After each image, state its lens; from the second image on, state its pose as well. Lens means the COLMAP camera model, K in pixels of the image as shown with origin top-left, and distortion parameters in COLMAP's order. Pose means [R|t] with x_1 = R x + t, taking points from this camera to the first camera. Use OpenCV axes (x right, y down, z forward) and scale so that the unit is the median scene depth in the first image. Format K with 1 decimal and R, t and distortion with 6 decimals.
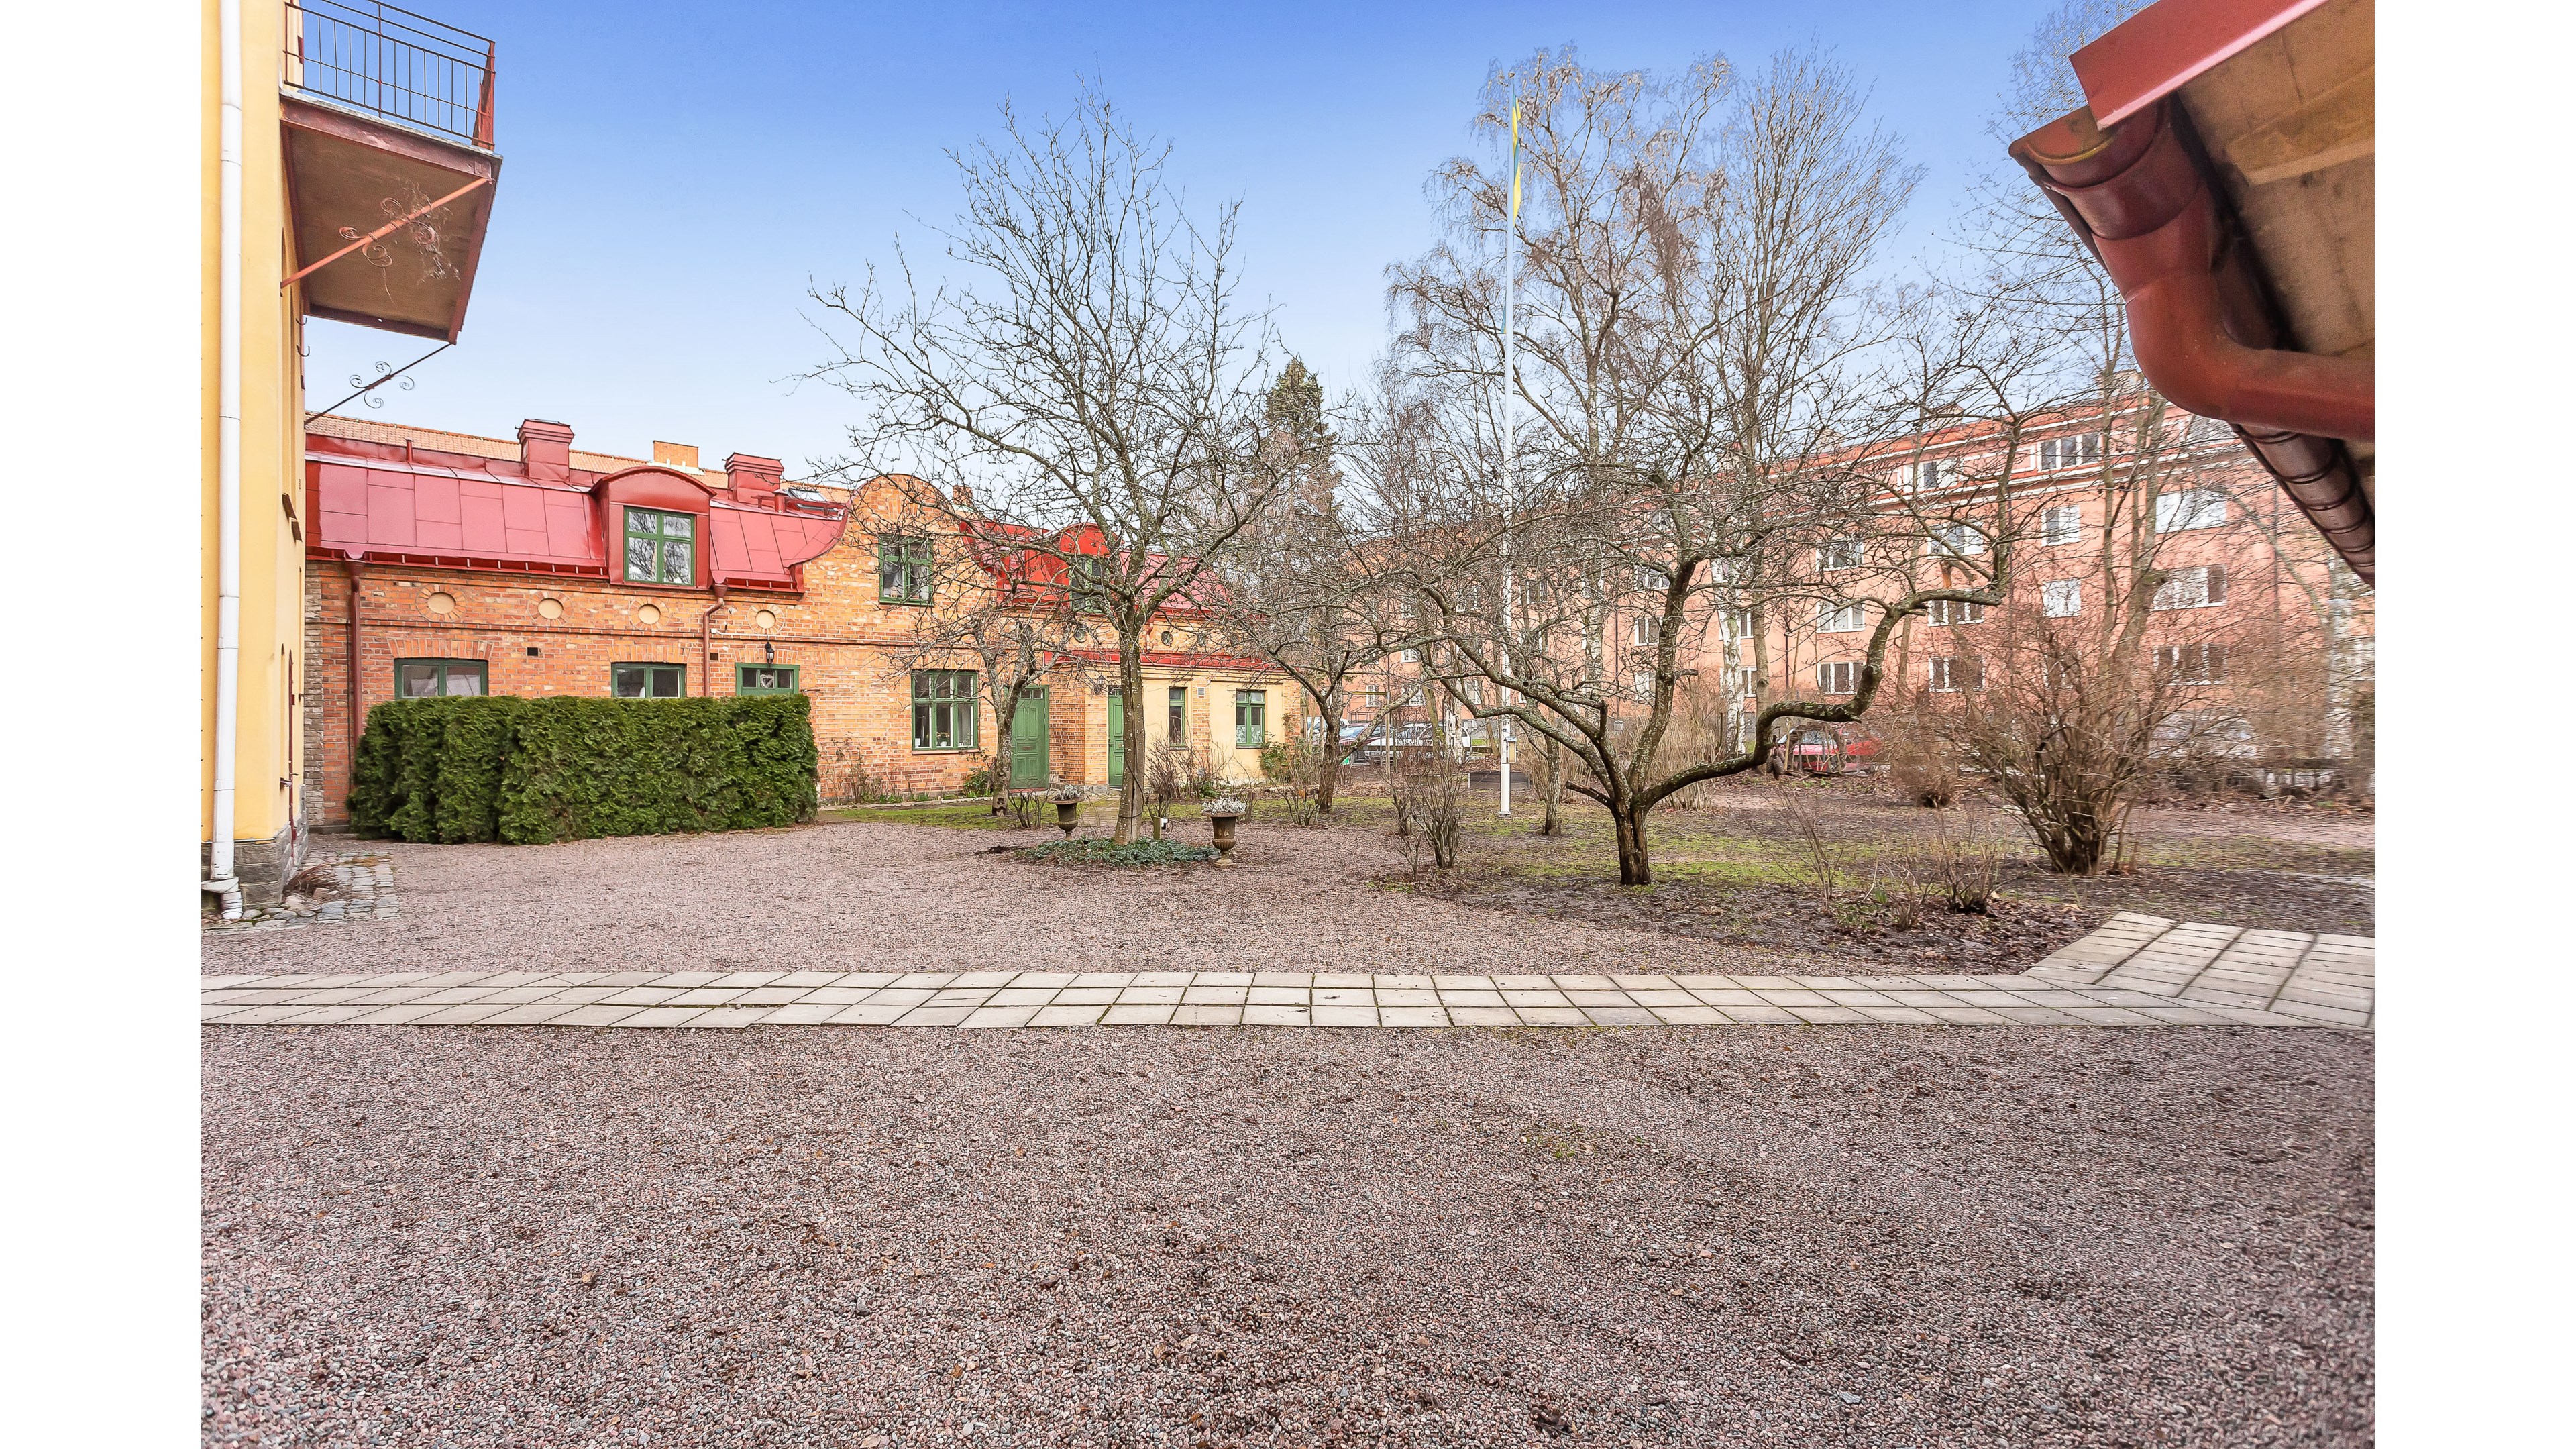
lens RADIAL K [[1269.6, 0, 1288.0], [0, 1269.6, 724.5], [0, 0, 1]] dist [0.000062, -0.000014]
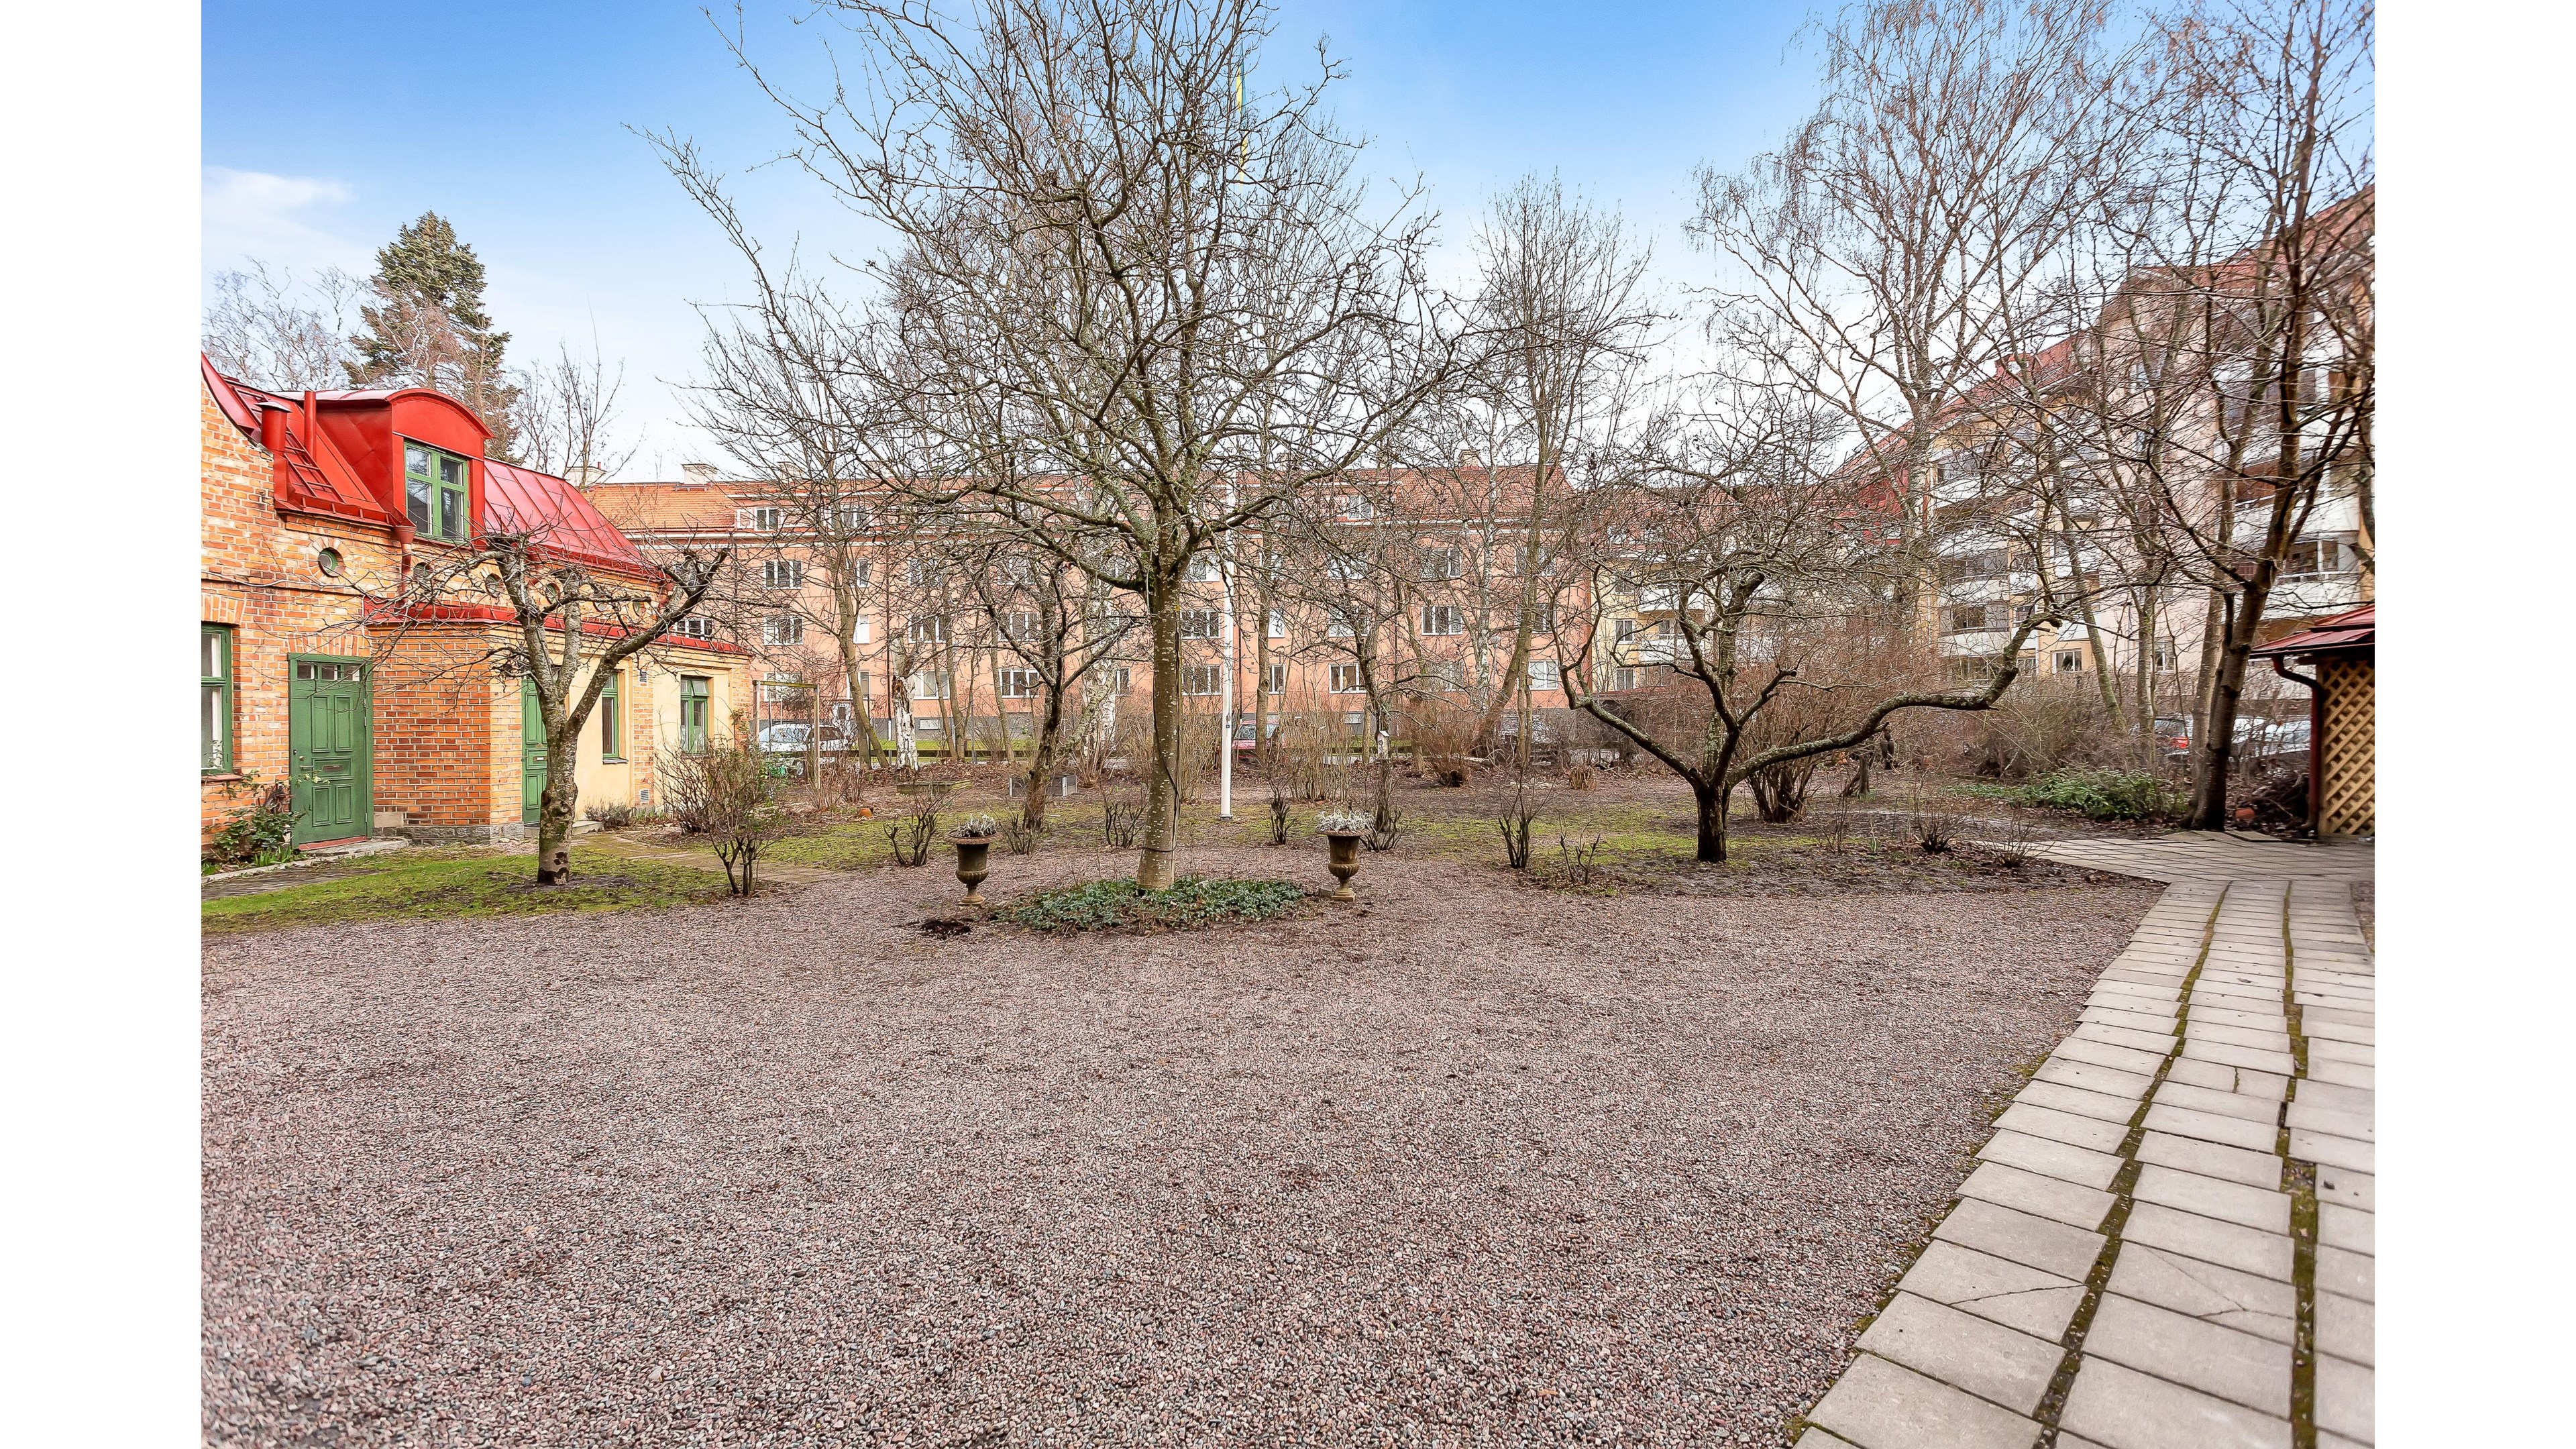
lens RADIAL K [[1269.6, 0, 1288.0], [0, 1269.6, 724.5], [0, 0, 1]] dist [0.000062, -0.000014]
pose [[0.678630, -0.007567, 0.734441, -0.350358], [0.008540, 0.999961, 0.002412, 0.000928], [-0.734431, 0.004636, 0.678668, 0.294545]]
